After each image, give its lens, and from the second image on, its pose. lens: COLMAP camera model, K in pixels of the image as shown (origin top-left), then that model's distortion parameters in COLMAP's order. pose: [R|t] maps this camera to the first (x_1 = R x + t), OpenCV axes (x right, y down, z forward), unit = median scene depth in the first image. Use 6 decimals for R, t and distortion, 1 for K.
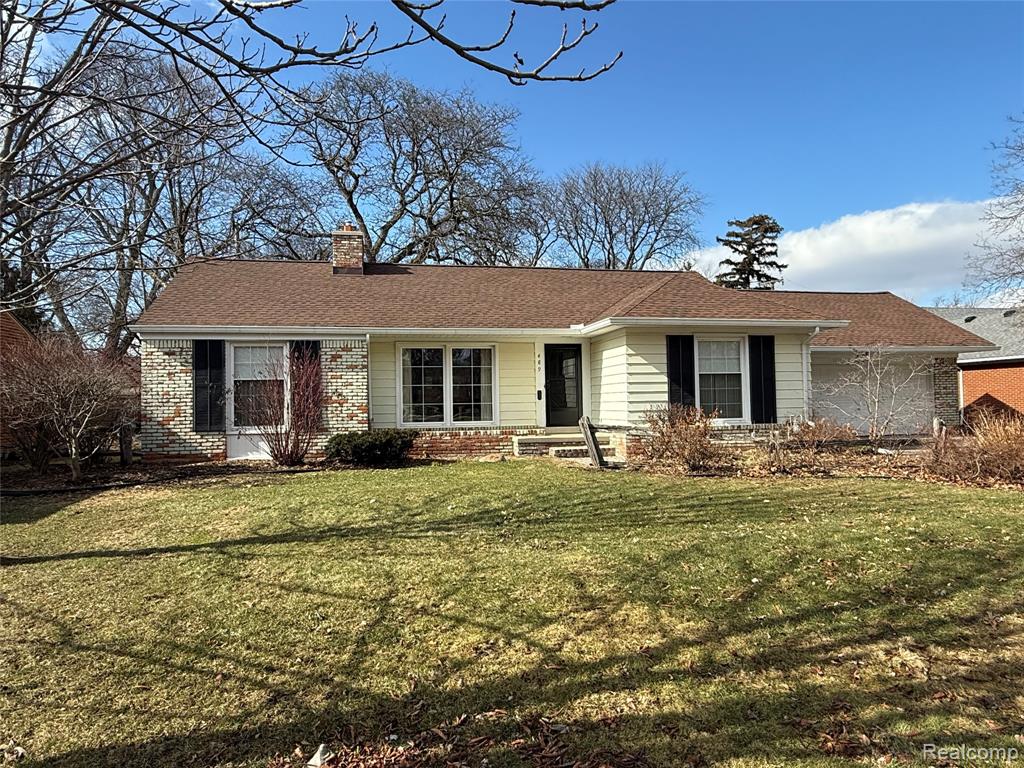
lens RADIAL K [[644.3, 0, 513.0], [0, 644.3, 385.5], [0, 0, 1]] dist [-0.000860, -0.000162]
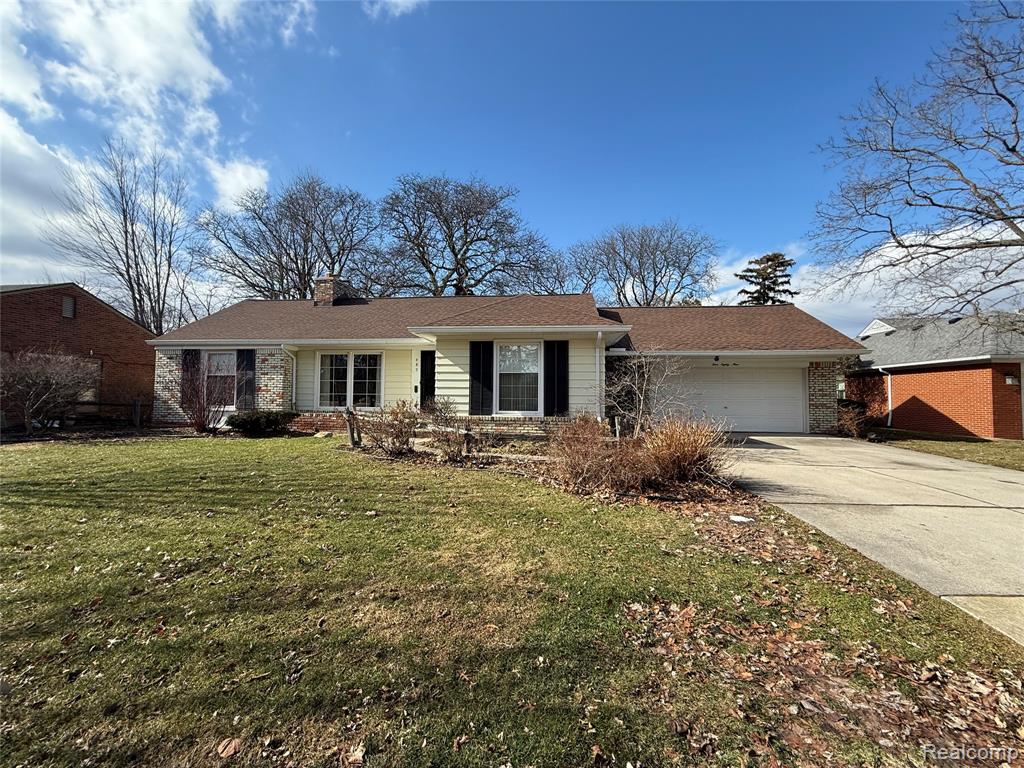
lens RADIAL K [[410.3, 0, 513.9], [0, 410.3, 381.0], [0, 0, 1]] dist [0.001003, -0.000042]
pose [[0.951610, 0.012008, -0.307072, 0.507439], [-0.015060, 0.999858, -0.007571, 0.001733], [0.306938, 0.011829, 0.951656, 0.257408]]
